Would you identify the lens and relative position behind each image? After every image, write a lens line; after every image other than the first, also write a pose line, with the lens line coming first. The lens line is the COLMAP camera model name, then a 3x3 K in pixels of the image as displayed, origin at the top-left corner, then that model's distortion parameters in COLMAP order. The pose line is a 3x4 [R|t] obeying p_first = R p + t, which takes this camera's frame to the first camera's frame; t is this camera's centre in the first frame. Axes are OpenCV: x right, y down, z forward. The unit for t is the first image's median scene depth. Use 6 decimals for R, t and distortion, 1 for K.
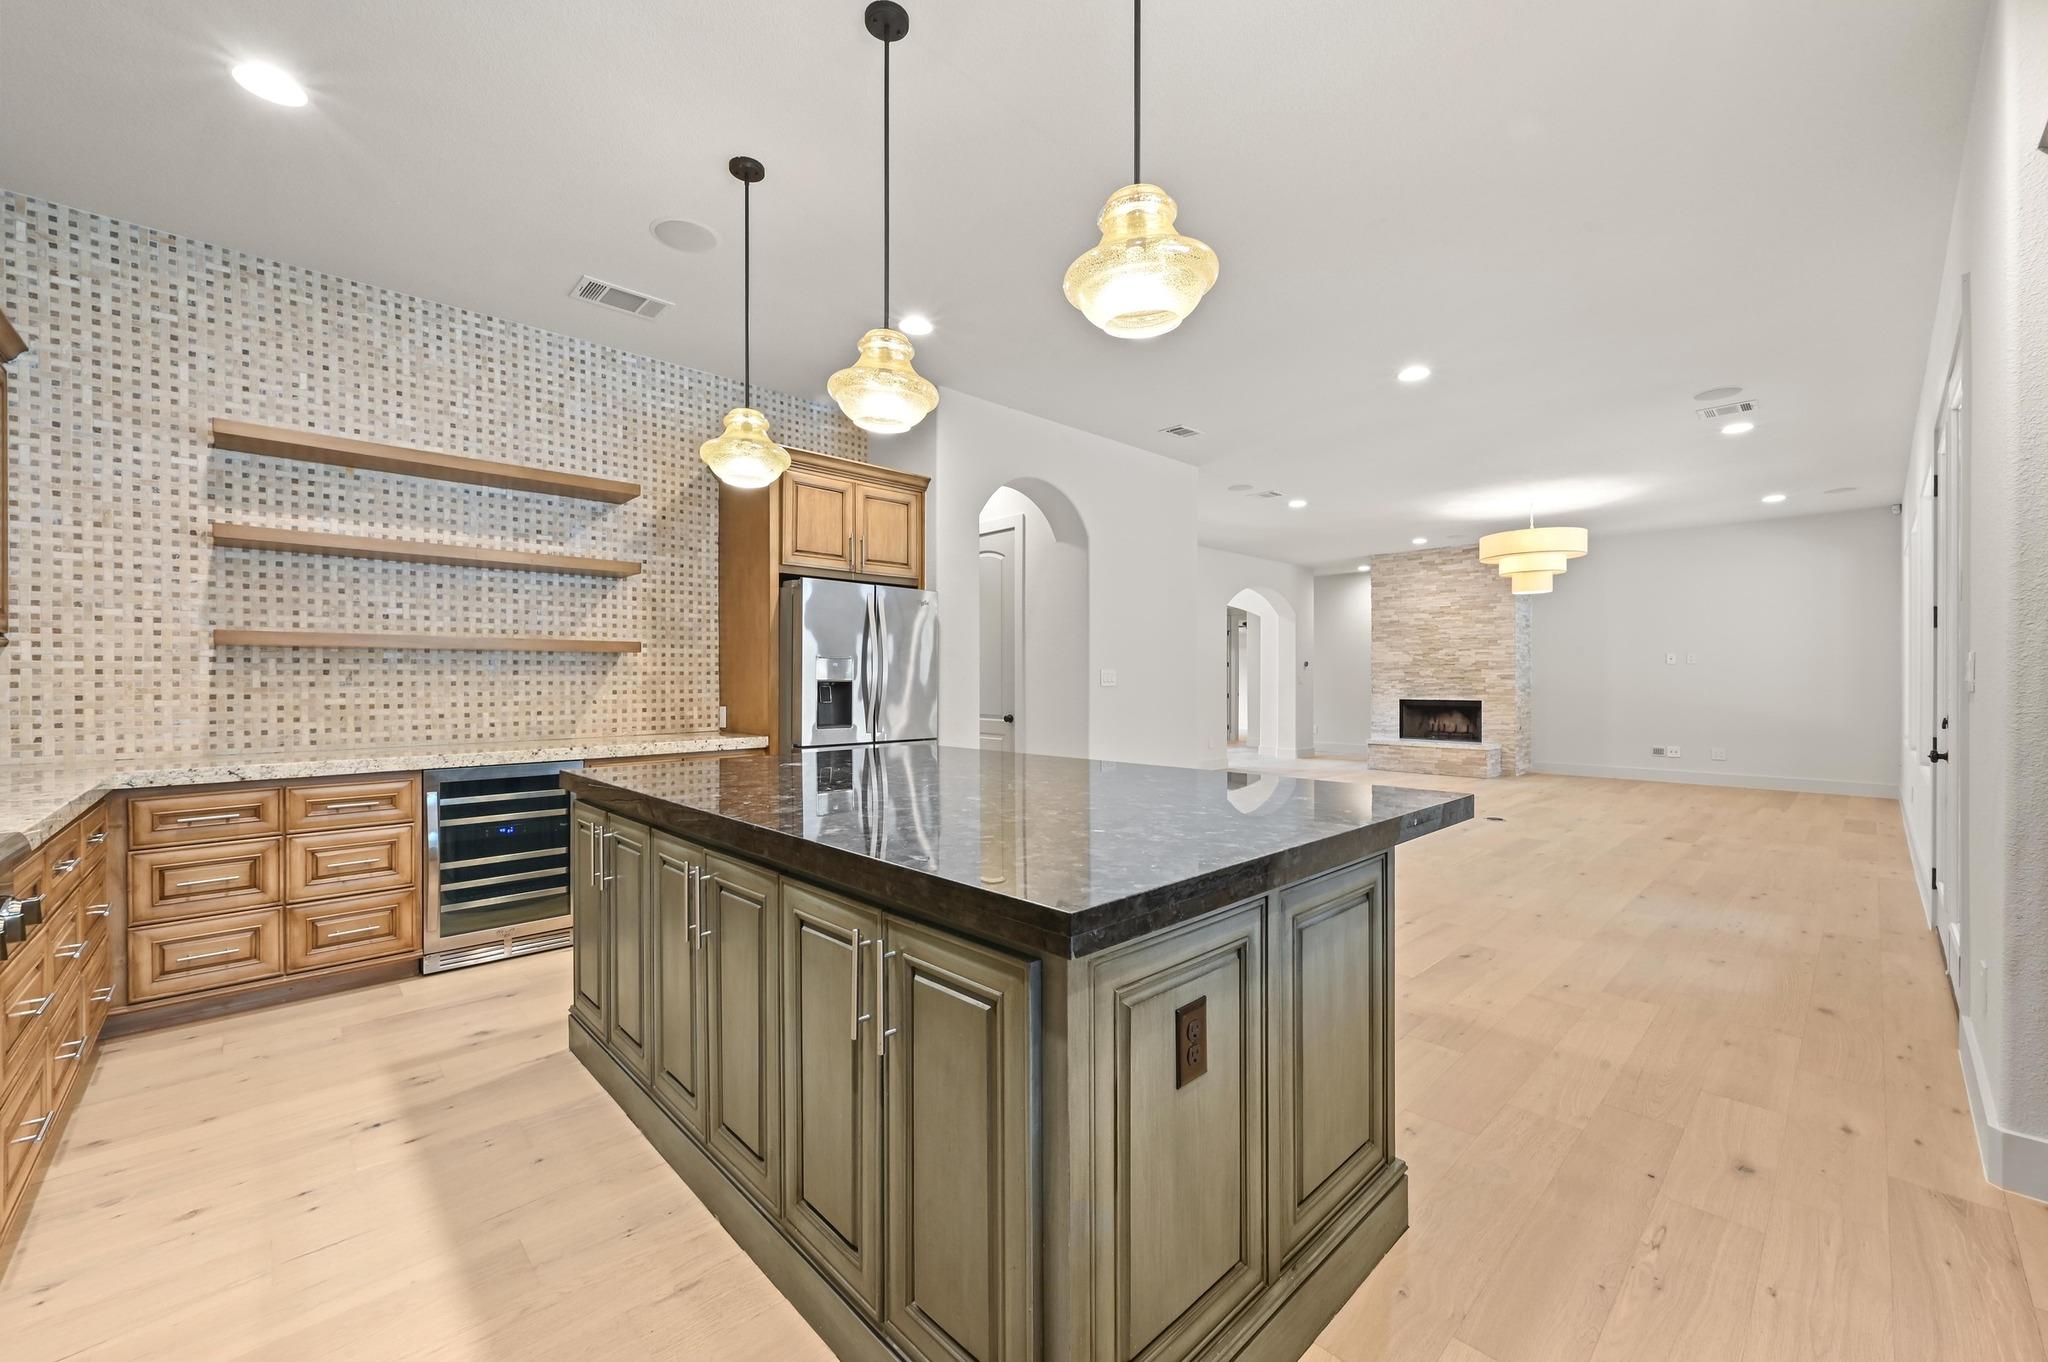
lens RADIAL K [[803.2, 0, 1016.2], [0, 803.2, 682.2], [0, 0, 1]] dist [0.002647, 0.000010]
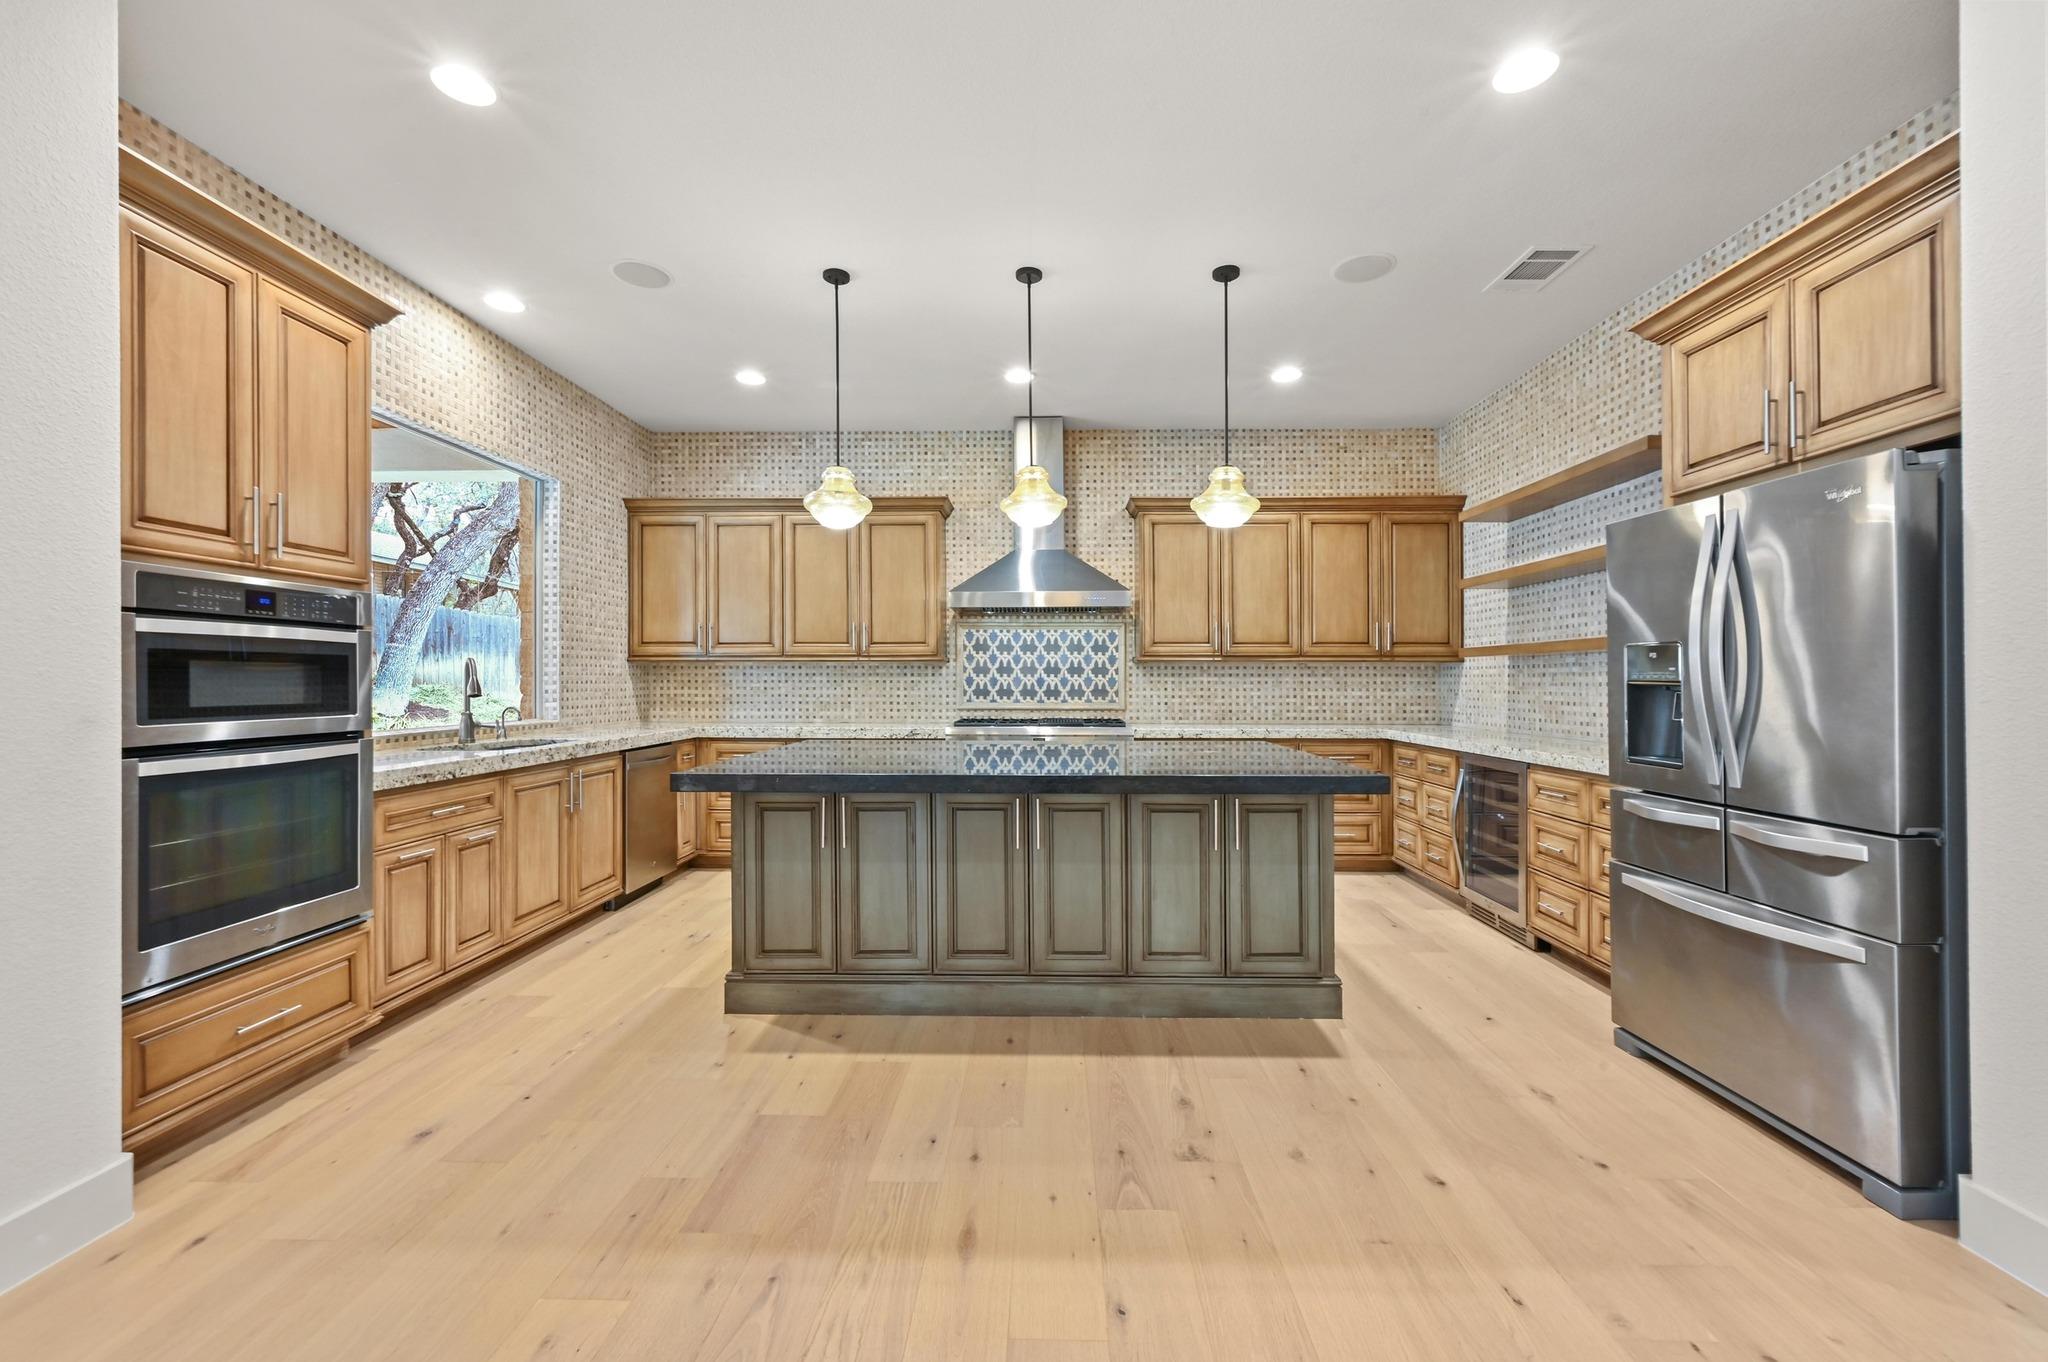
lens RADIAL K [[821.8, 0, 1024.5], [0, 821.8, 676.6], [0, 0, 1]] dist [0.014551, -0.000303]
pose [[-0.709367, -0.003310, -0.704831, 0.220023], [-0.002458, 0.999995, -0.002223, -0.001572], [0.704835, 0.000155, -0.709372, 0.462726]]
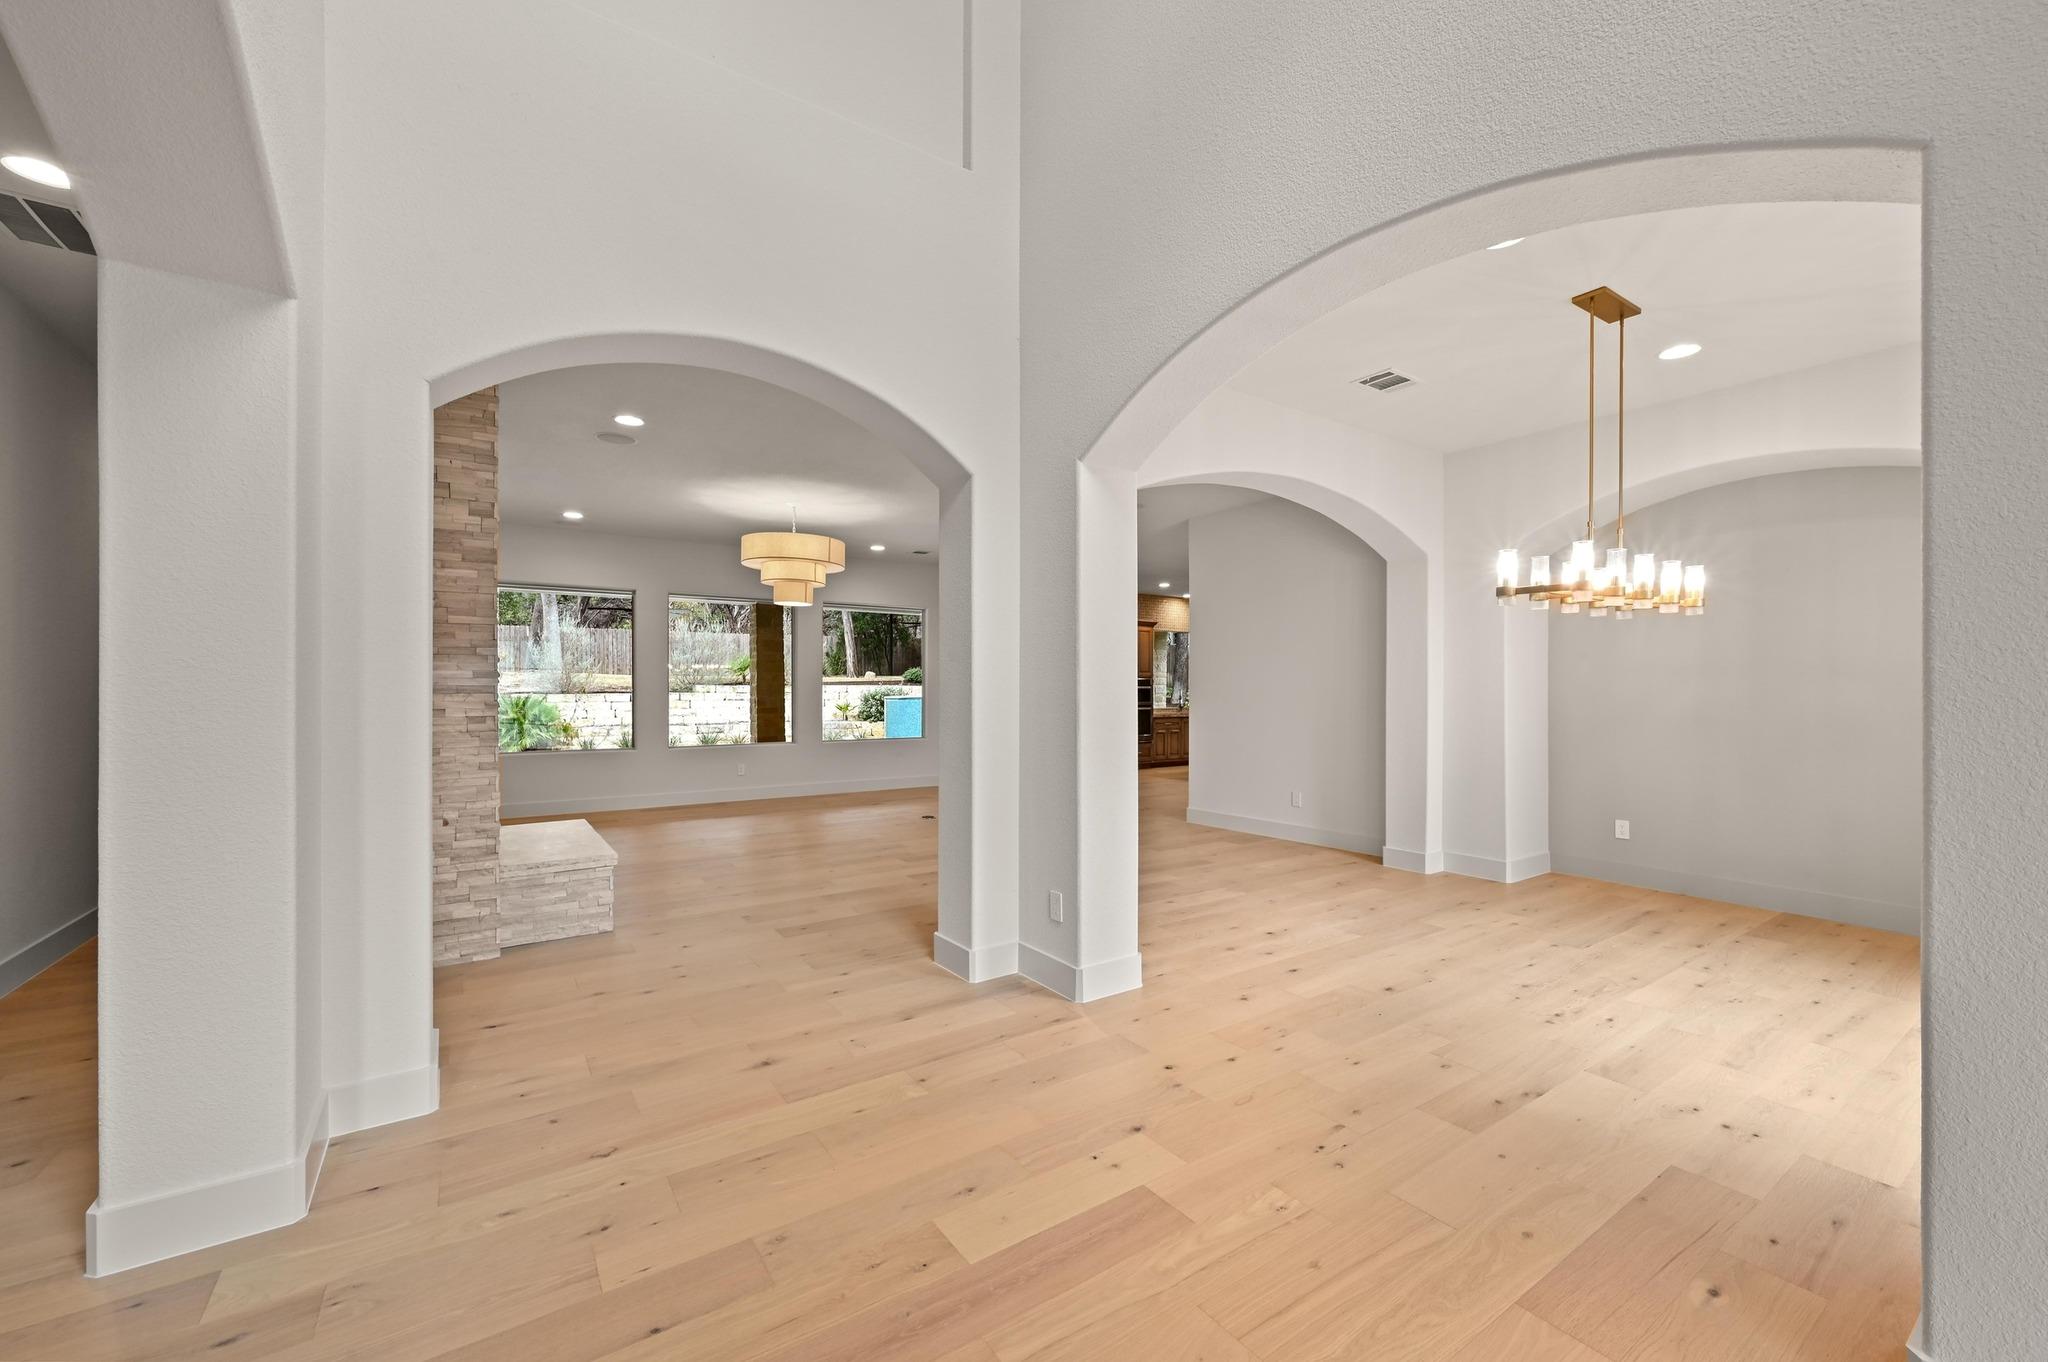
lens RADIAL K [[815.7, 0, 1026.9], [0, 815.7, 691.2], [0, 0, 1]] dist [-0.001727, 0.000057]
pose [[-0.988956, -0.000097, 0.148211, 0.188338], [0.000318, 0.999996, 0.002774, -0.011475], [-0.148211, 0.002791, -0.988952, 1.462134]]
